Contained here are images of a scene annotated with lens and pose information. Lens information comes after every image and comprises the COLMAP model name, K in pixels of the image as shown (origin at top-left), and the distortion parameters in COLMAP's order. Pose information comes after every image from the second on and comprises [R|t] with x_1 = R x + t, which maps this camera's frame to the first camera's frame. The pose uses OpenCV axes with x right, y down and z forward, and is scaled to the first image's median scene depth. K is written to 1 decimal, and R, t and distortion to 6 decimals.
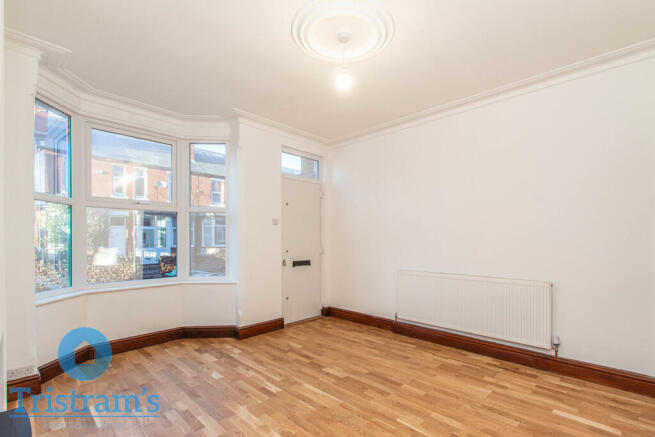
lens RADIAL K [[312.6, 0, 328.7], [0, 312.6, 238.4], [0, 0, 1]] dist [-0.000451, -0.000106]
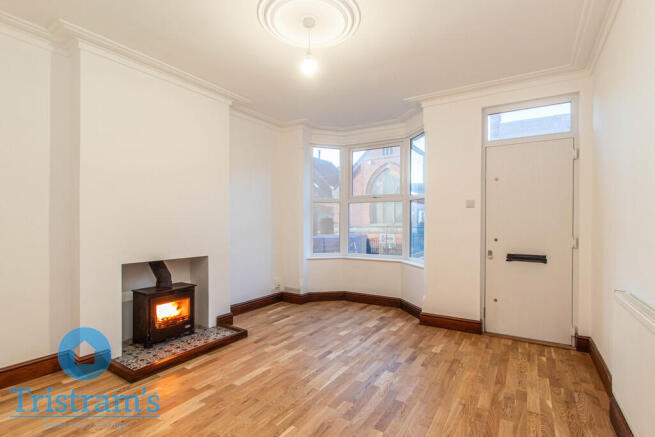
lens RADIAL K [[306.4, 0, 335.7], [0, 306.4, 224.1], [0, 0, 1]] dist [0.000896, -0.000118]
pose [[0.214147, 0.001269, -0.976801, 0.689013], [0.000794, 0.999999, 0.001473, 0.000807], [0.976801, -0.001091, 0.214146, 0.584296]]
